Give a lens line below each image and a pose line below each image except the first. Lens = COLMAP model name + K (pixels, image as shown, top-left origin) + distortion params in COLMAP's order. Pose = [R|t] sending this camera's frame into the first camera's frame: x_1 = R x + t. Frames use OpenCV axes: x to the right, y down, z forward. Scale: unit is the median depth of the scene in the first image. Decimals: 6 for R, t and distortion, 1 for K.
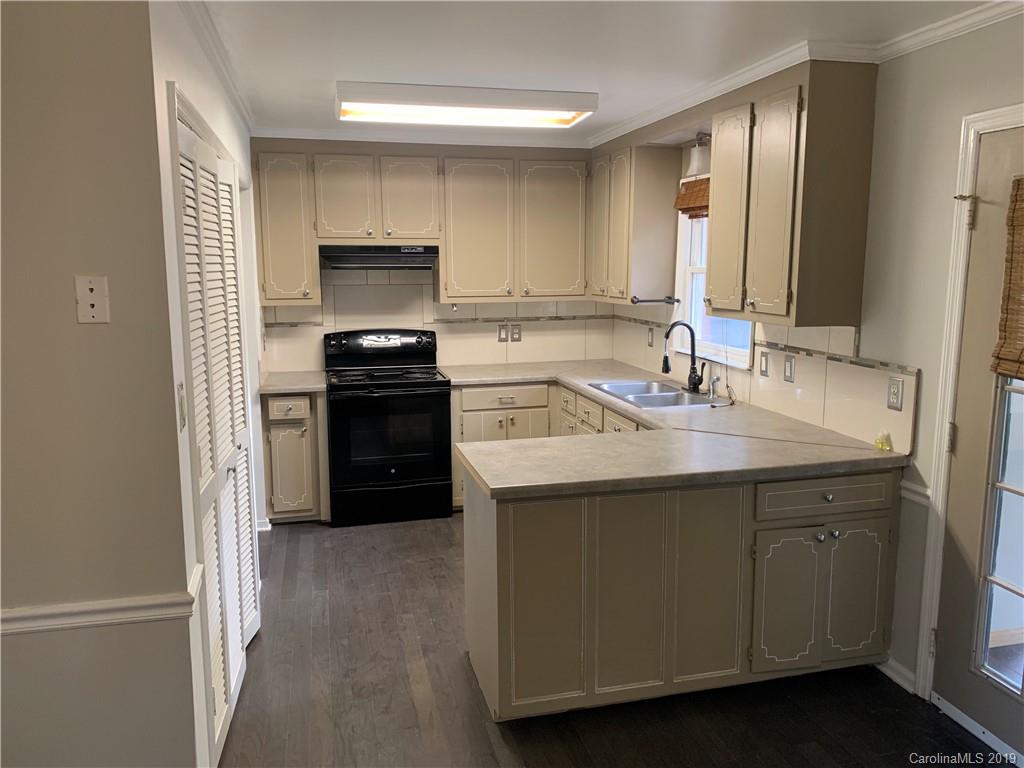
lens RADIAL K [[786.6, 0, 513.9], [0, 786.6, 386.8], [0, 0, 1]] dist [0.062571, -0.048569]
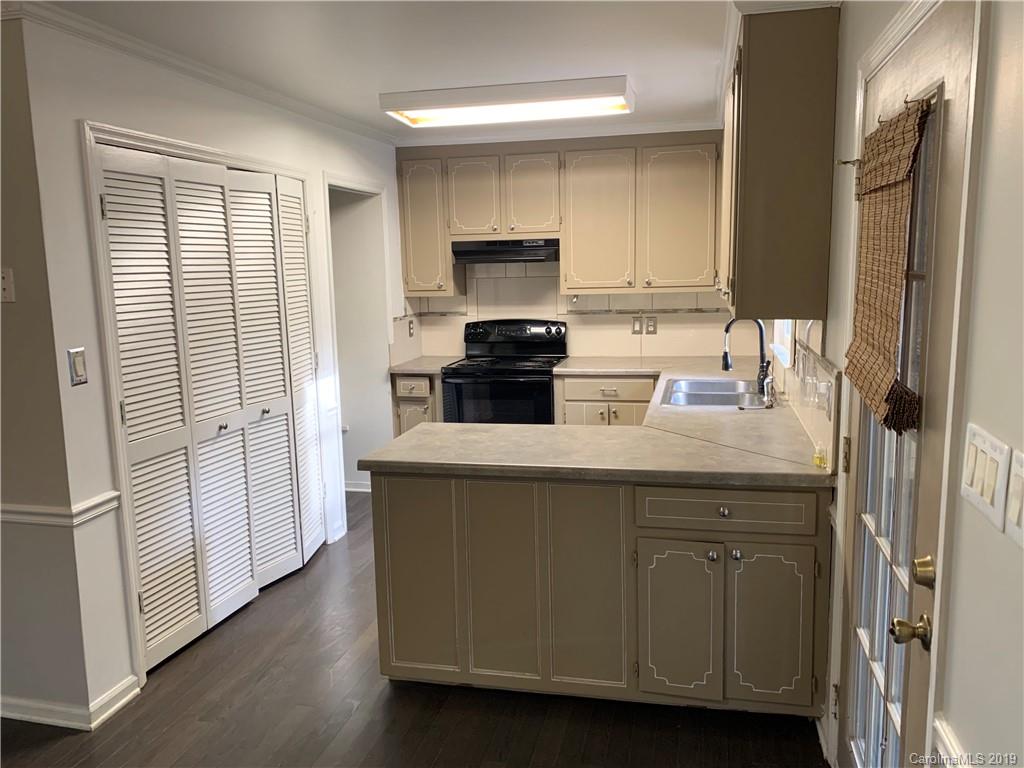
lens RADIAL K [[786.6, 0, 513.9], [0, 786.6, 386.5], [0, 0, 1]] dist [0.062571, -0.048569]
pose [[0.886080, 0.055329, -0.460218, 0.340699], [-0.052965, 0.998433, 0.018059, -0.001867], [0.460496, 0.008374, 0.887622, 0.064620]]
